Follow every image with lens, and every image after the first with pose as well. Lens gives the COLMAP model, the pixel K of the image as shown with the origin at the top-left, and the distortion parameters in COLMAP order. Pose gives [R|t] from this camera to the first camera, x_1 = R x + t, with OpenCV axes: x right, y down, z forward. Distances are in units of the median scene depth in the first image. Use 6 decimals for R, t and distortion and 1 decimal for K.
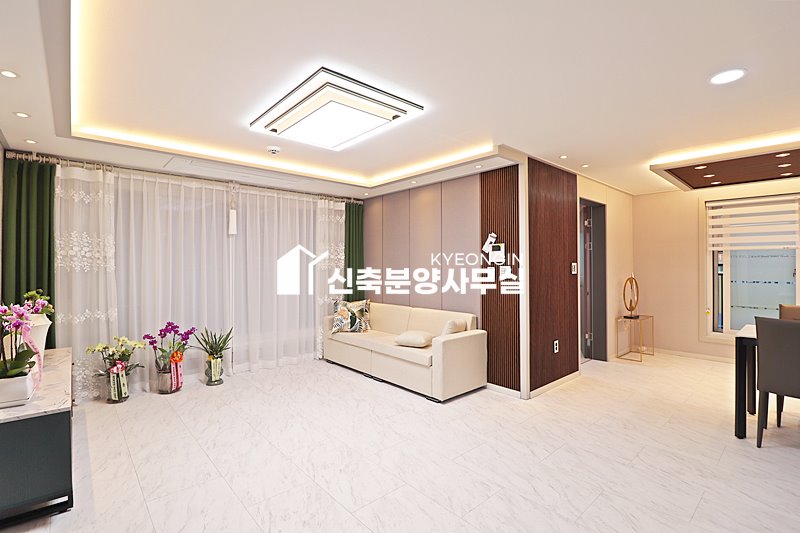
lens RADIAL K [[370.7, 0, 401.0], [0, 370.7, 261.4], [0, 0, 1]] dist [-0.005452, -0.009430]
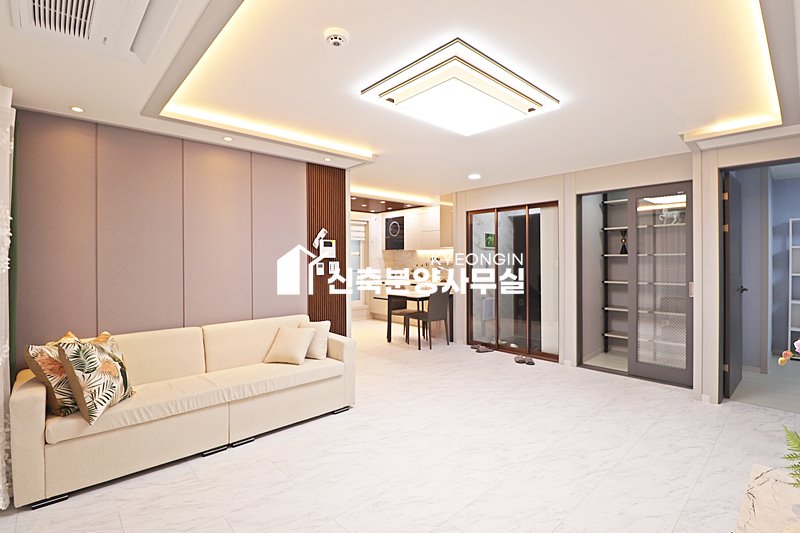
lens RADIAL K [[370.7, 0, 401.3], [0, 370.7, 259.5], [0, 0, 1]] dist [-0.005452, -0.009430]
pose [[-0.009950, 0.004093, 0.999942, -0.740523], [-0.007783, 0.999961, -0.004171, 0.009112], [-0.999920, -0.007824, -0.009917, 0.786087]]
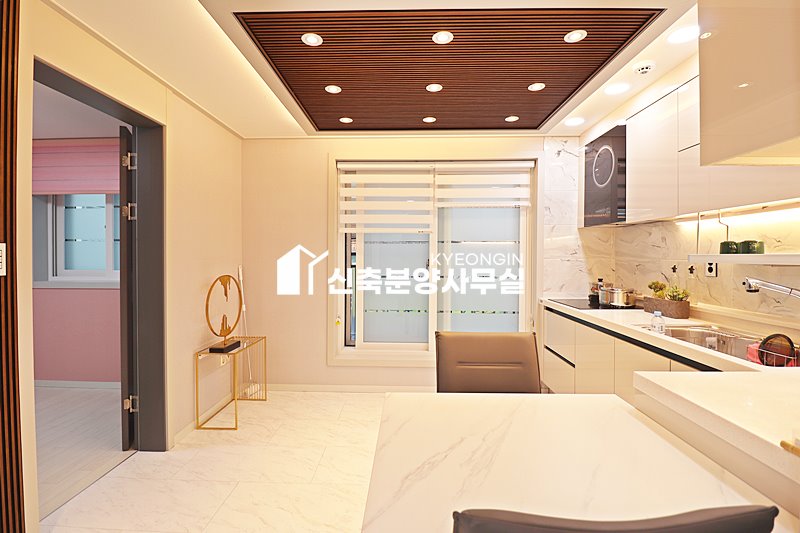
lens RADIAL K [[370.7, 0, 398.6], [0, 370.7, 259.3], [0, 0, 1]] dist [-0.005452, -0.009430]
pose [[0.690511, -0.003783, 0.723312, 0.539949], [-0.011173, 0.999811, 0.015895, 0.011195], [-0.723236, -0.019057, 0.690338, 0.578490]]
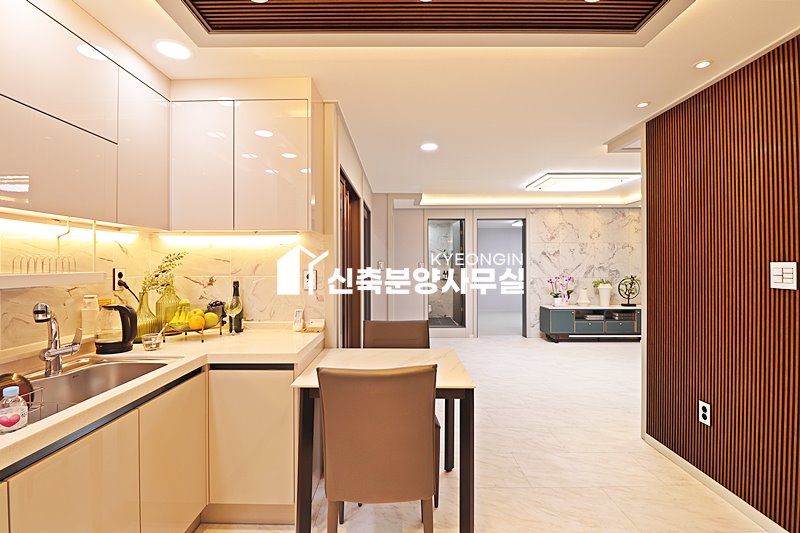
lens RADIAL K [[370.7, 0, 390.8], [0, 370.7, 261.3], [0, 0, 1]] dist [-0.005452, -0.009430]
pose [[-0.683849, -0.001404, -0.729622, 1.158276], [0.010872, 0.999868, -0.012113, 0.003764], [0.729543, -0.016216, -0.683743, 1.046890]]
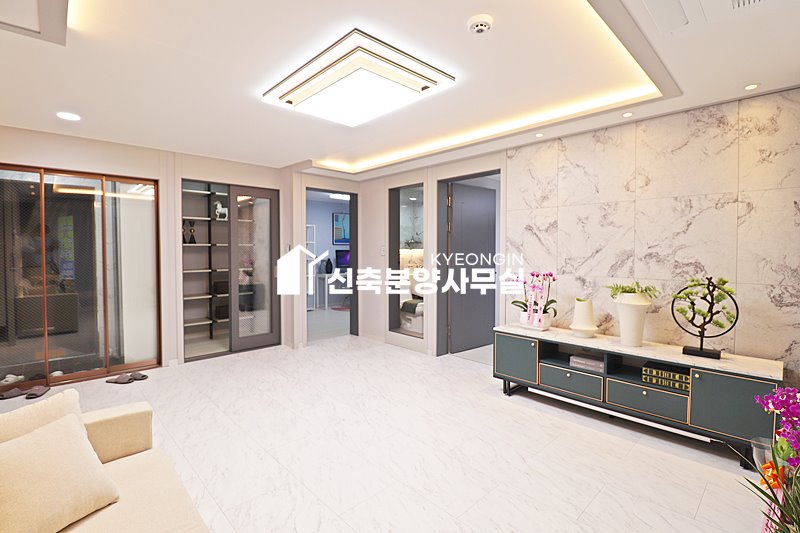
lens RADIAL K [[370.7, 0, 394.3], [0, 370.7, 255.5], [0, 0, 1]] dist [-0.005452, -0.009430]
pose [[-0.999868, 0.002090, -0.016140, -0.184113], [0.002034, 0.999992, 0.003498, 0.018101], [0.016147, 0.003464, -0.999864, 1.311146]]
